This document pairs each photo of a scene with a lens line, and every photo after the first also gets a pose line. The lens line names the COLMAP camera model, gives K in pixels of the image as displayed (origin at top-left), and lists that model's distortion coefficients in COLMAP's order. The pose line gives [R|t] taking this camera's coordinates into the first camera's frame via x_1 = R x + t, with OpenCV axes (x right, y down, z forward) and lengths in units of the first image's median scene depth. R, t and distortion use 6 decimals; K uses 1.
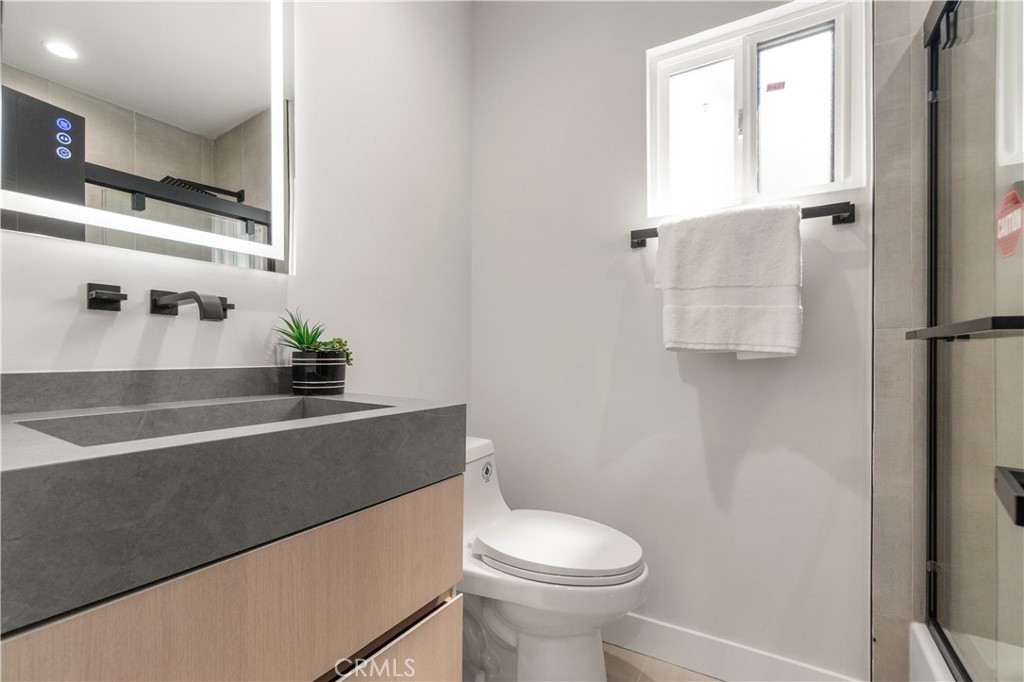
lens RADIAL K [[448.6, 0, 502.4], [0, 448.6, 357.3], [0, 0, 1]] dist [-0.006692, 0.000446]
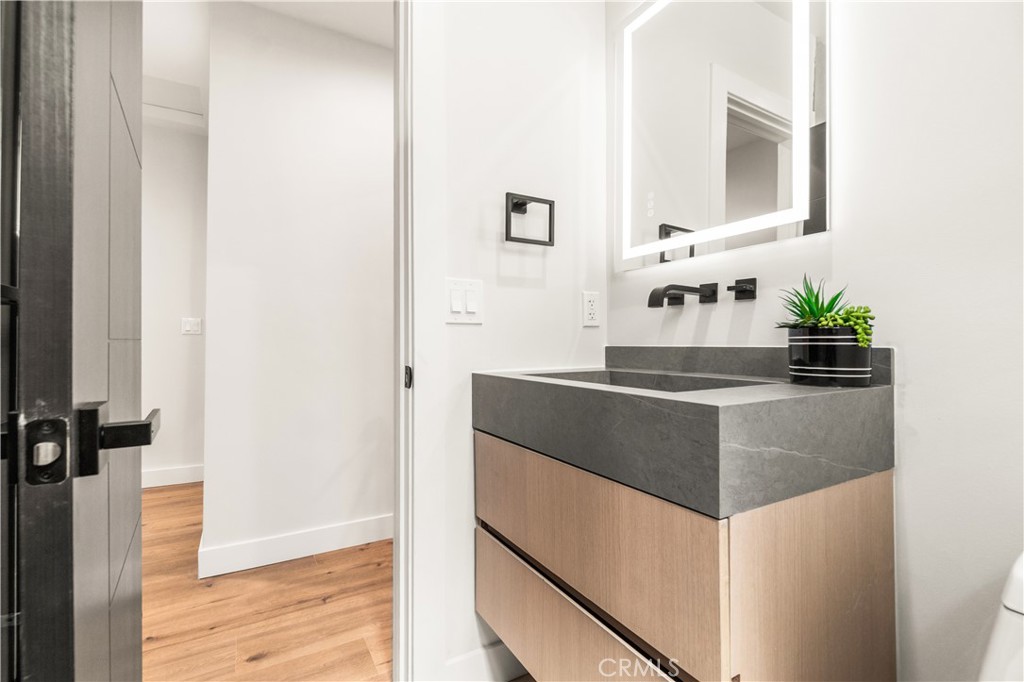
lens RADIAL K [[448.6, 0, 488.0], [0, 448.6, 342.0], [0, 0, 1]] dist [-0.006692, 0.000446]
pose [[-0.482281, -0.005598, -0.875999, 0.641380], [-0.006798, 0.999973, -0.002647, 0.022369], [0.875990, 0.004679, -0.482306, 1.092004]]
